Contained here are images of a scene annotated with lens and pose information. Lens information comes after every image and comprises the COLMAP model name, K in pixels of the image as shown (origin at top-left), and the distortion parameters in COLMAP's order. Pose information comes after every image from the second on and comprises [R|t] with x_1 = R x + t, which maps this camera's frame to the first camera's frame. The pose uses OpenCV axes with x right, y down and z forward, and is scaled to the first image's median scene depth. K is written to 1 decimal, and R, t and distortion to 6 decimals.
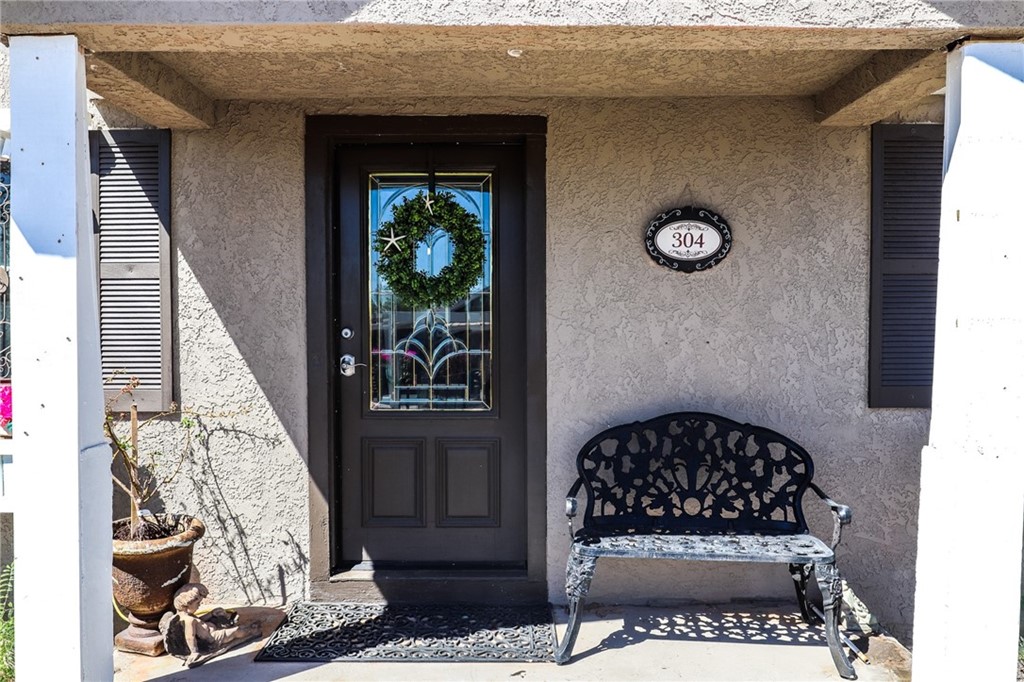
lens RADIAL K [[752.2, 0, 509.1], [0, 752.2, 349.7], [0, 0, 1]] dist [-0.031064, -0.005628]
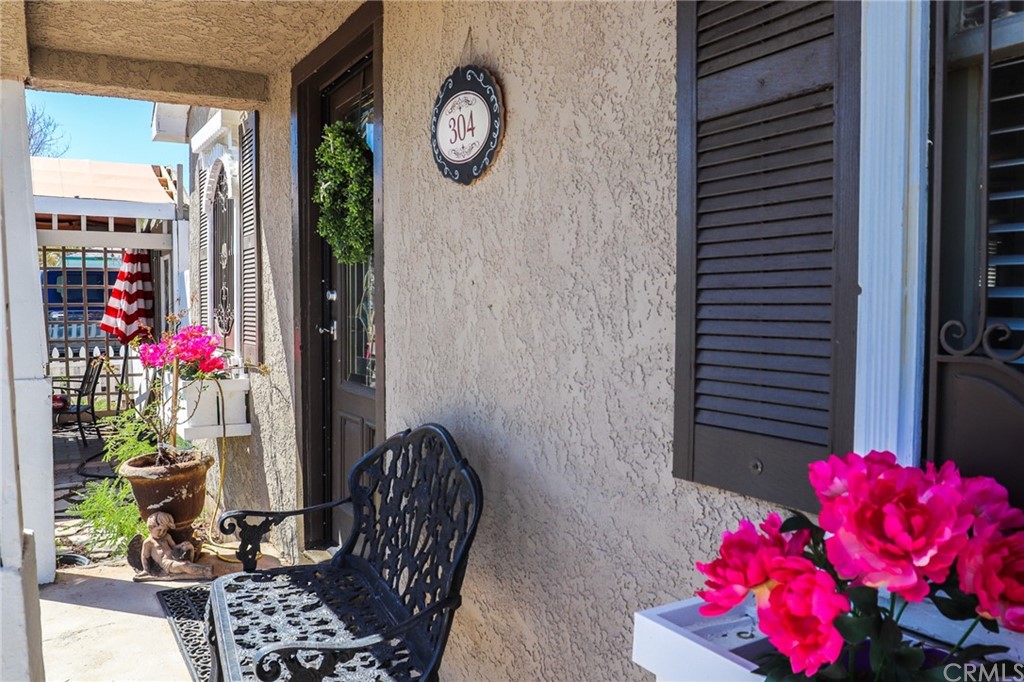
lens RADIAL K [[752.2, 0, 509.1], [0, 752.2, 349.7], [0, 0, 1]] dist [-0.031064, -0.005628]
pose [[0.587499, 0.052646, -0.807510, 0.734347], [-0.032994, 0.998610, 0.041100, -0.000882], [0.808552, 0.002497, 0.588420, 0.693075]]
